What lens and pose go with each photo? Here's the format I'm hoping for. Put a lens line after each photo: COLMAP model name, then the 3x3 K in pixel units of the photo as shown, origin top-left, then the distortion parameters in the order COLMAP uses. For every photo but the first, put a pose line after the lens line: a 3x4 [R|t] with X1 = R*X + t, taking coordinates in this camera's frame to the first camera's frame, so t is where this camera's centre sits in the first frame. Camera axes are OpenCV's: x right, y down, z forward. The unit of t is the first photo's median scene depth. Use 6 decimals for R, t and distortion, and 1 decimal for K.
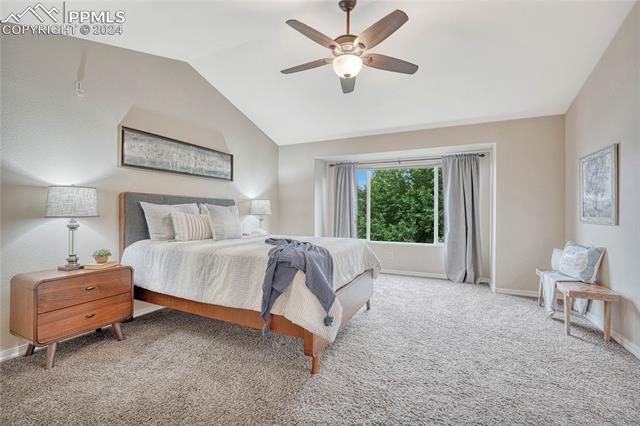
lens RADIAL K [[286.7, 0, 323.7], [0, 286.7, 215.0], [0, 0, 1]] dist [-0.014218, -0.000316]
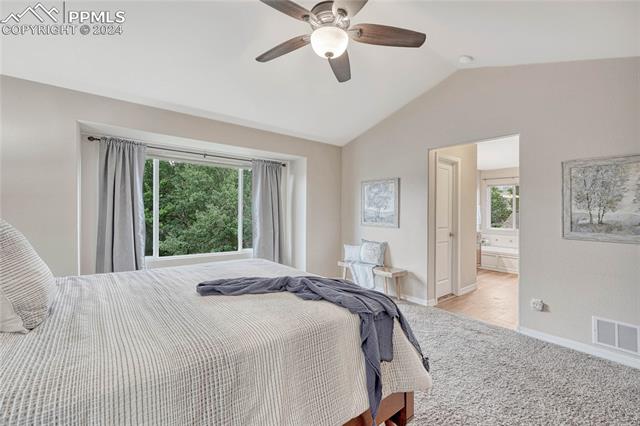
lens RADIAL K [[286.7, 0, 324.0], [0, 286.7, 211.4], [0, 0, 1]] dist [-0.014218, -0.000316]
pose [[0.424494, 0.001741, 0.905429, -0.537867], [-0.006652, 0.999977, 0.001196, -0.048549], [-0.905406, -0.006531, 0.424496, 0.569722]]
